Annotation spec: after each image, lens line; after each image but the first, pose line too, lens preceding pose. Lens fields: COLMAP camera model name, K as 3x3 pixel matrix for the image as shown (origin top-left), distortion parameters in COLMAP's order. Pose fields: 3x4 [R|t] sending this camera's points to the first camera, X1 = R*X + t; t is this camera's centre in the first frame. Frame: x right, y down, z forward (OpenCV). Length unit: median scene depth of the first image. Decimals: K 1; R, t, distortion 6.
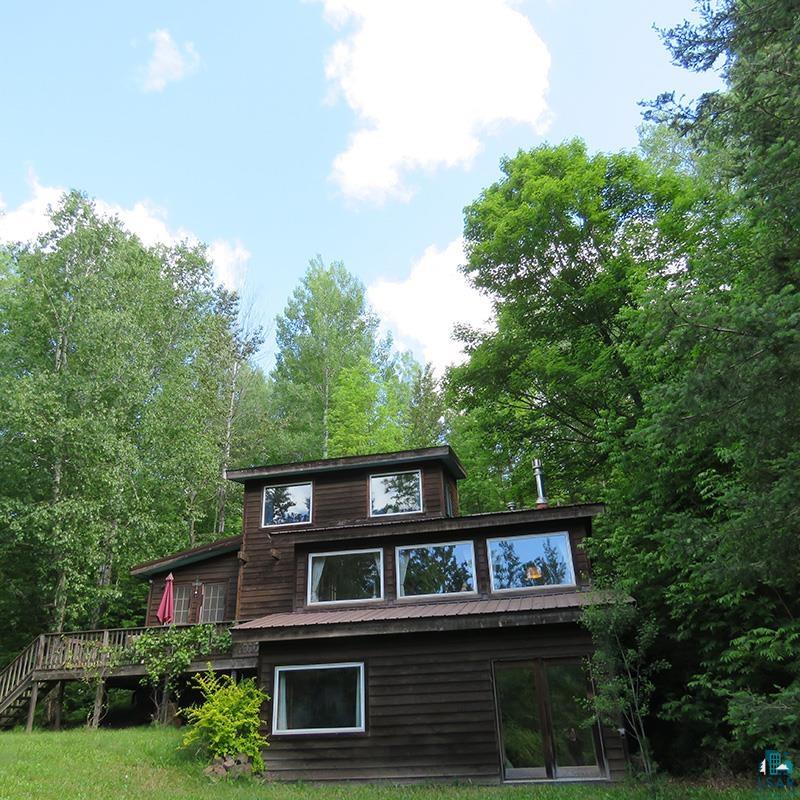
lens RADIAL K [[704.9, 0, 400.0], [0, 704.9, 400.0], [0, 0, 1]] dist [-0.007152, -0.003047]
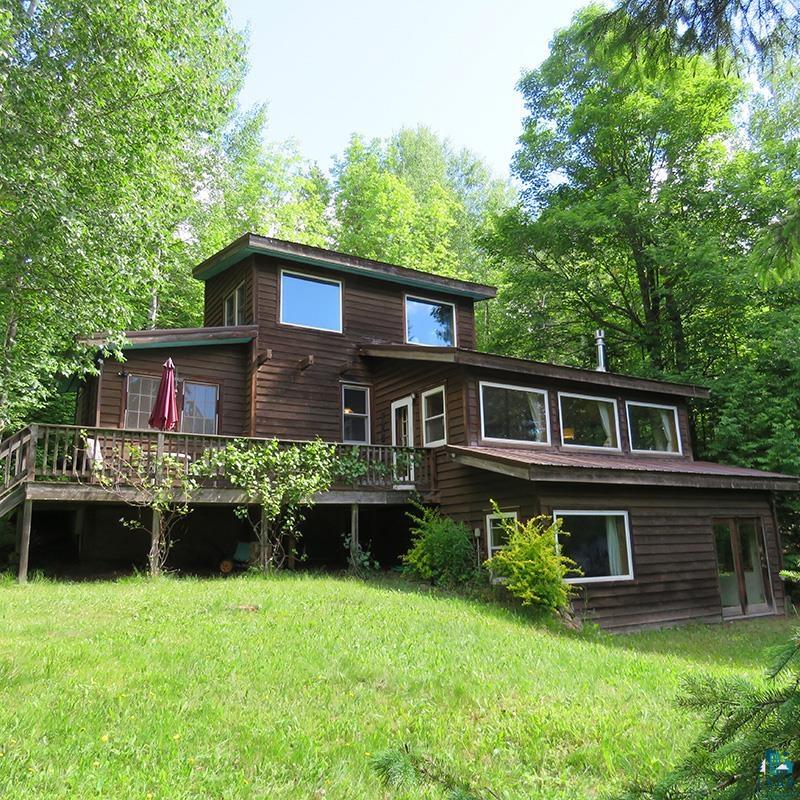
lens RADIAL K [[704.9, 0, 400.0], [0, 704.9, 400.0], [0, 0, 1]] dist [-0.007152, -0.003047]
pose [[0.702297, 0.161546, 0.693312, -0.950492], [-0.302915, 0.949158, 0.085681, 0.241338], [-0.644222, -0.270188, 0.715526, 0.557730]]
